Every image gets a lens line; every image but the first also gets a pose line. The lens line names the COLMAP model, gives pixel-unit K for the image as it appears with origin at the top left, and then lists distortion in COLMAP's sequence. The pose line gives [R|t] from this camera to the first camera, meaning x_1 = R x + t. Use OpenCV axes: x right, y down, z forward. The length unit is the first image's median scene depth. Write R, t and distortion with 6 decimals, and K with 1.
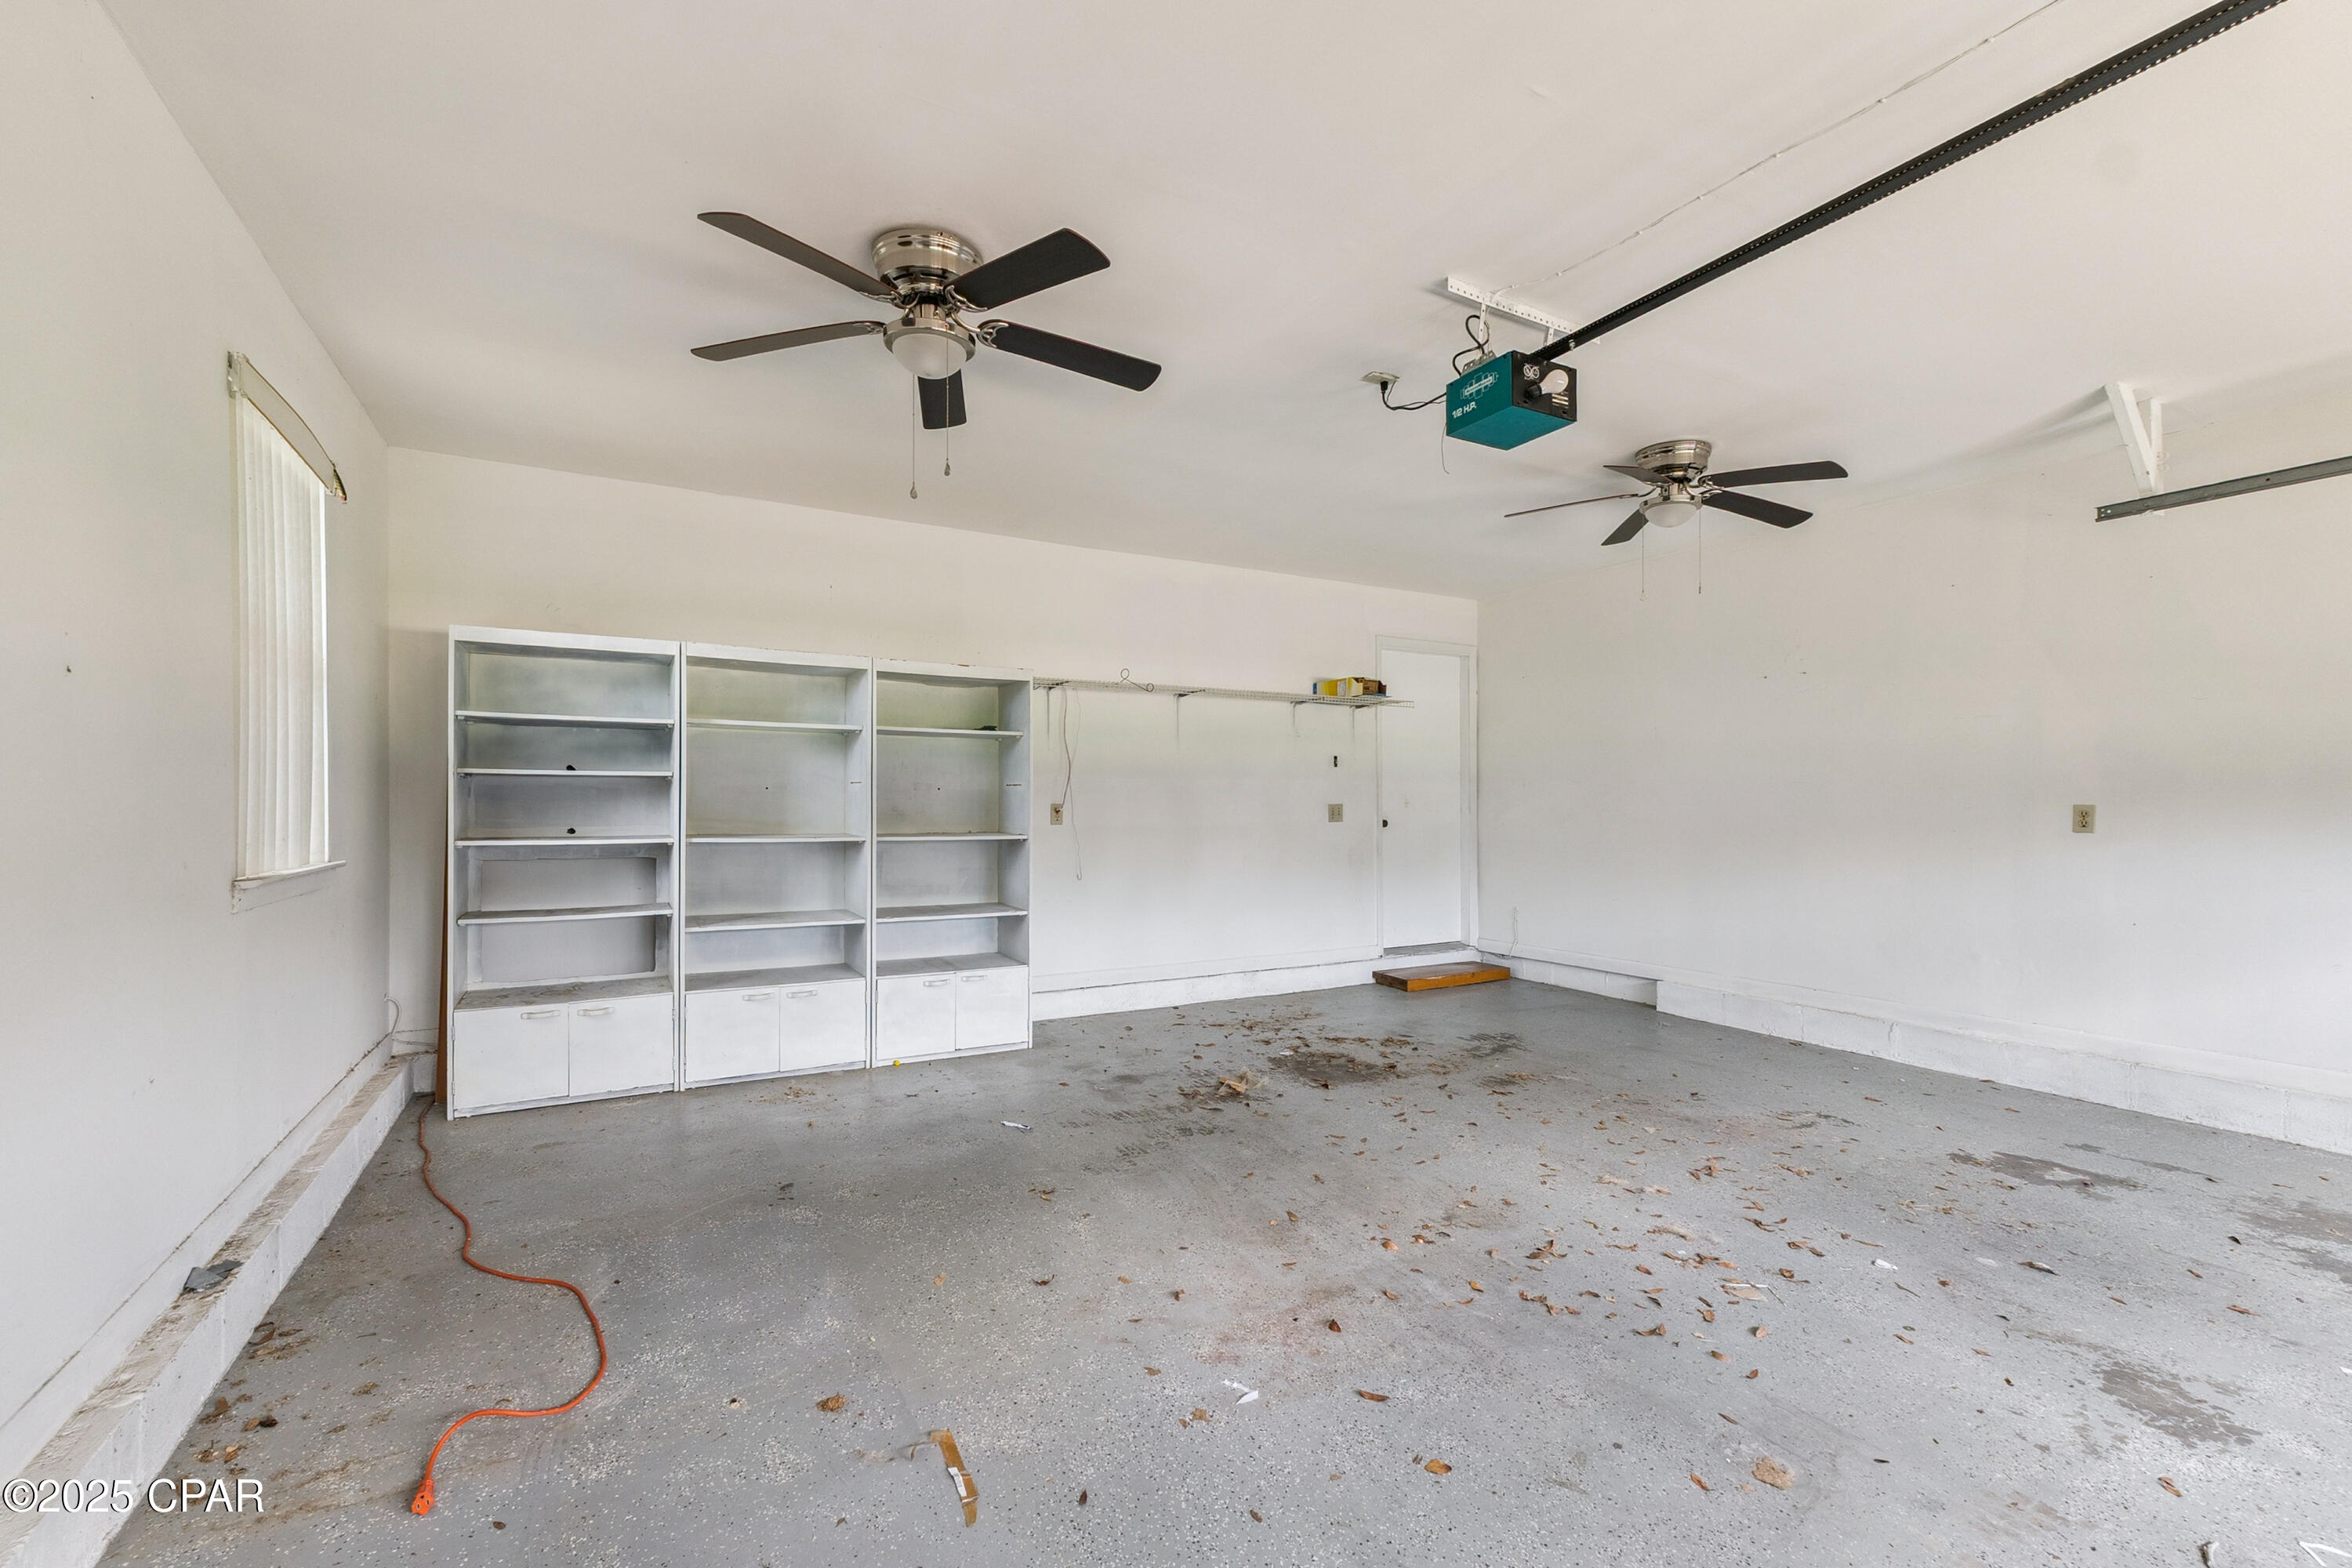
lens RADIAL K [[1000.7, 0, 1178.6], [0, 1000.7, 810.6], [0, 0, 1]] dist [0.000218, 0.000038]
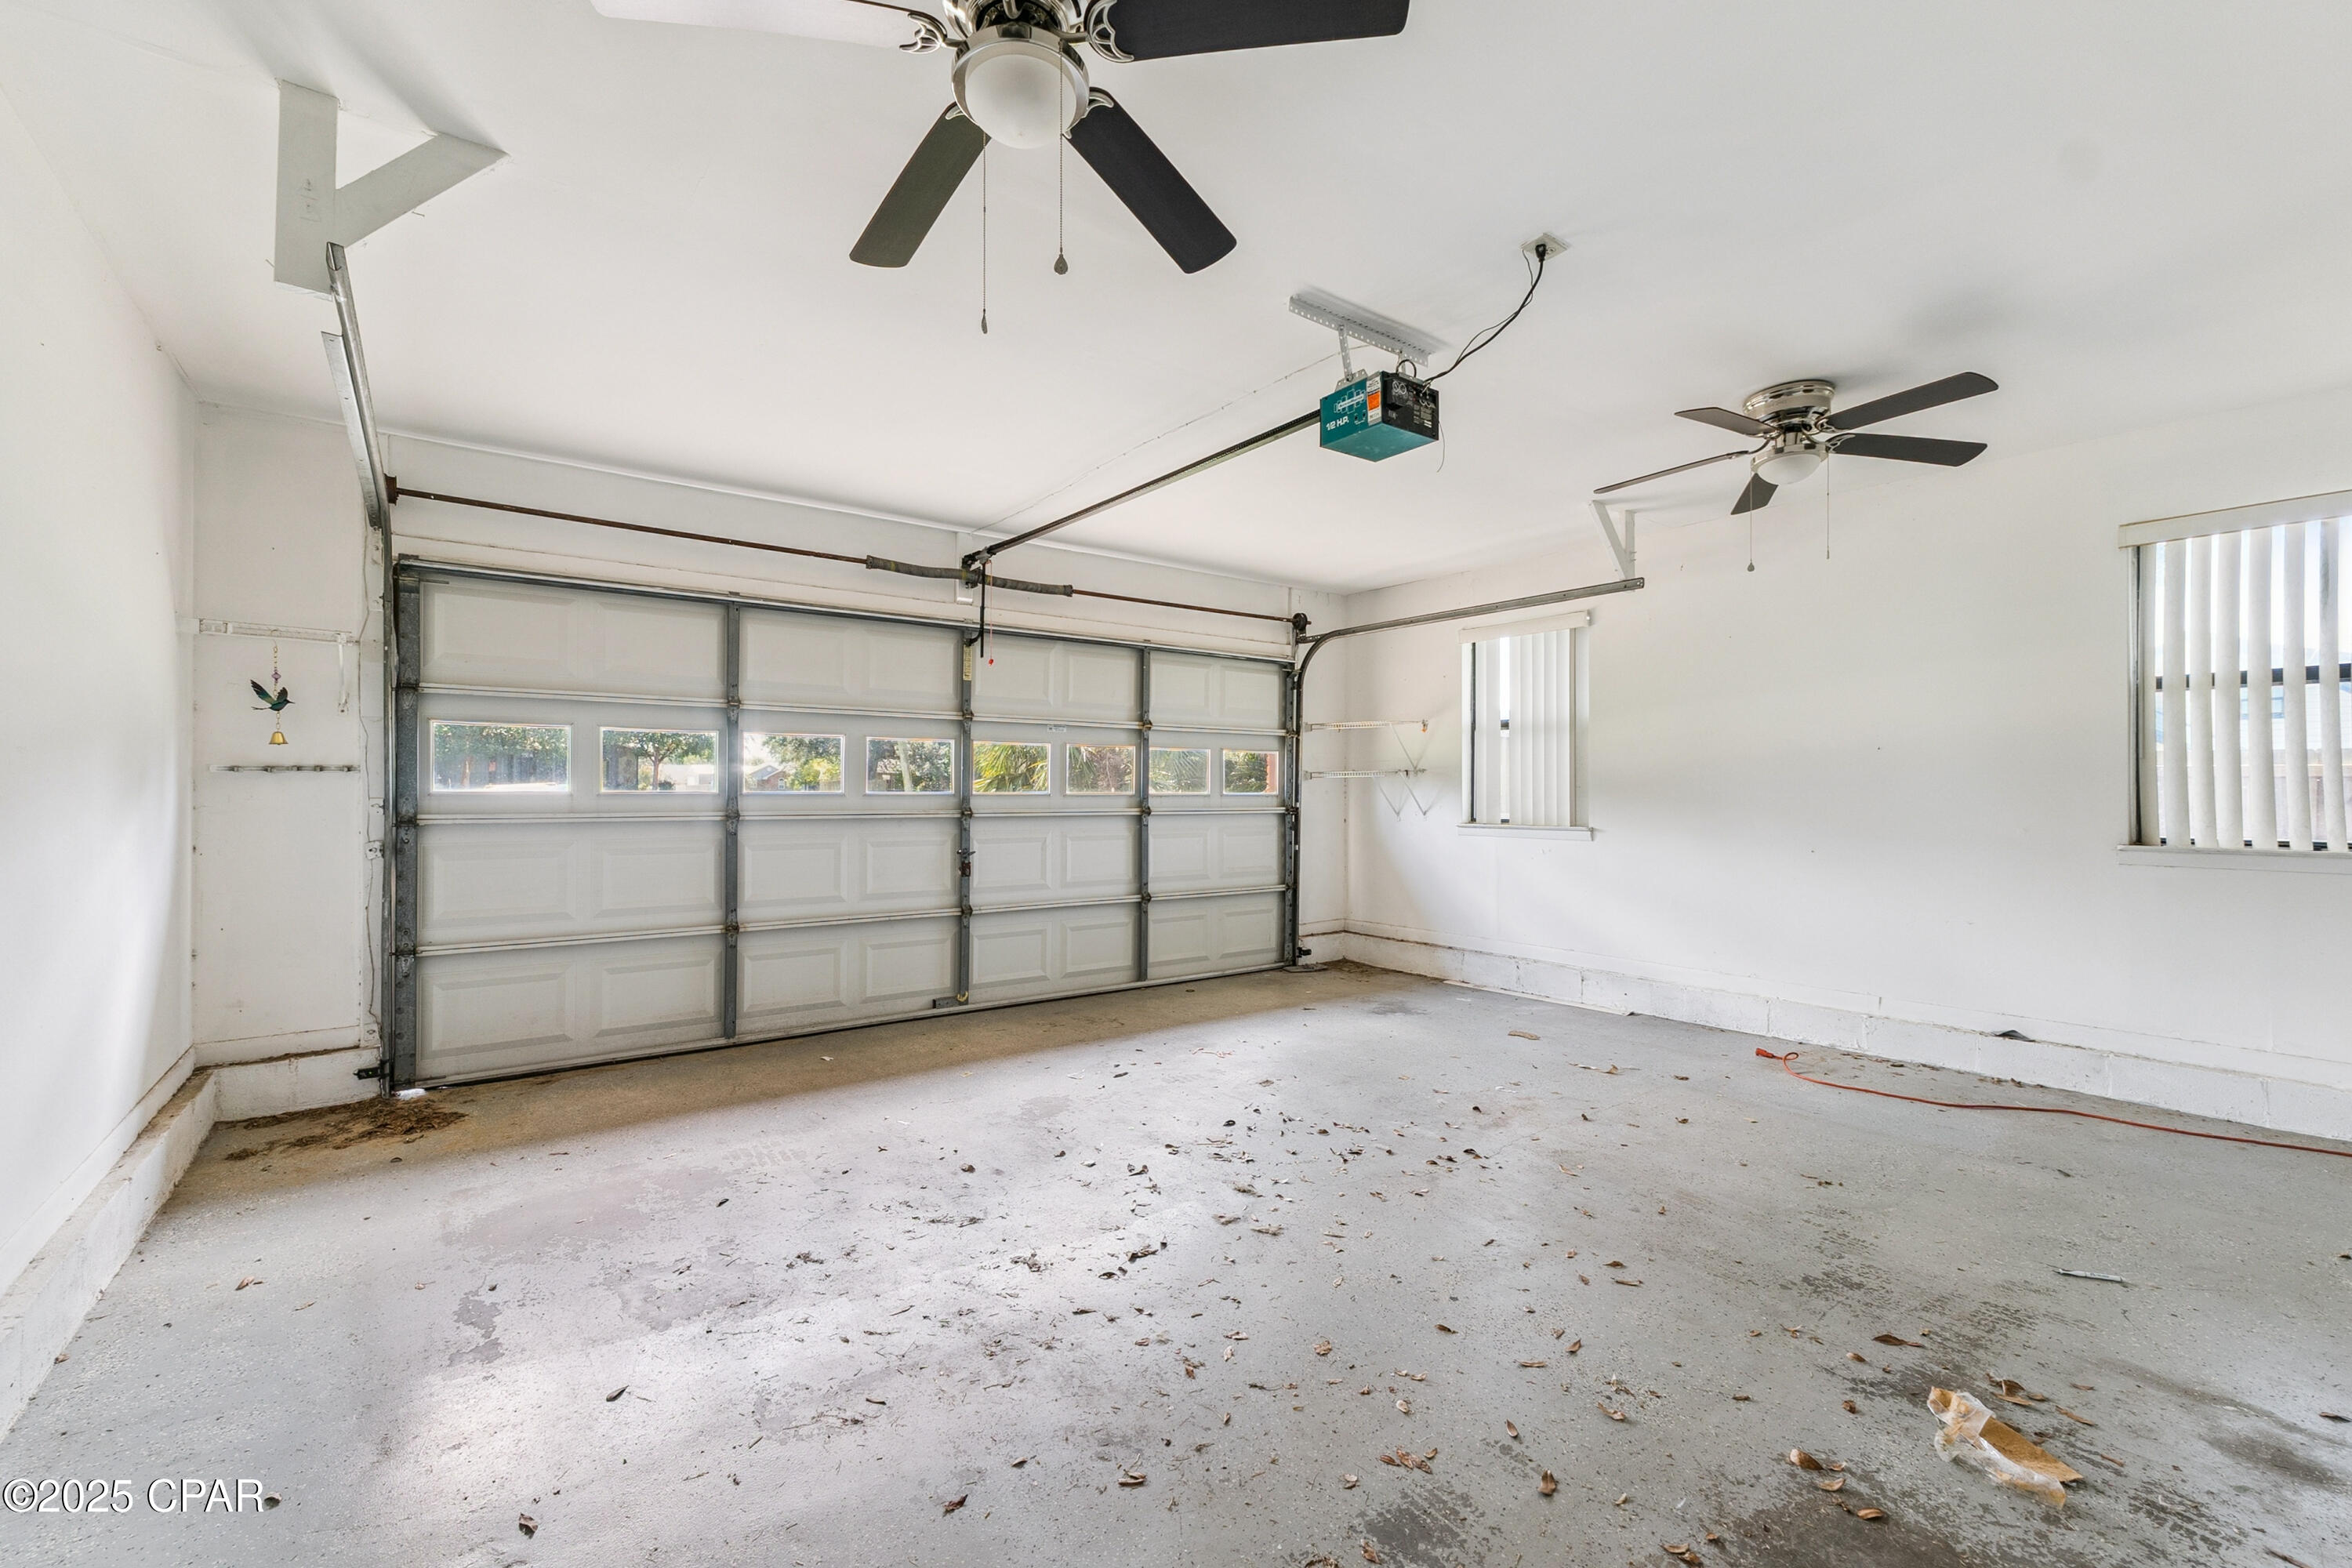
lens RADIAL K [[985.8, 0, 1176.0], [0, 985.8, 784.0], [0, 0, 1]] dist [-0.000268, -0.000090]
pose [[-0.991030, -0.003719, -0.133586, 0.566949], [-0.003304, 0.999989, -0.003328, -0.012294], [0.133597, -0.002857, -0.991032, 1.662401]]
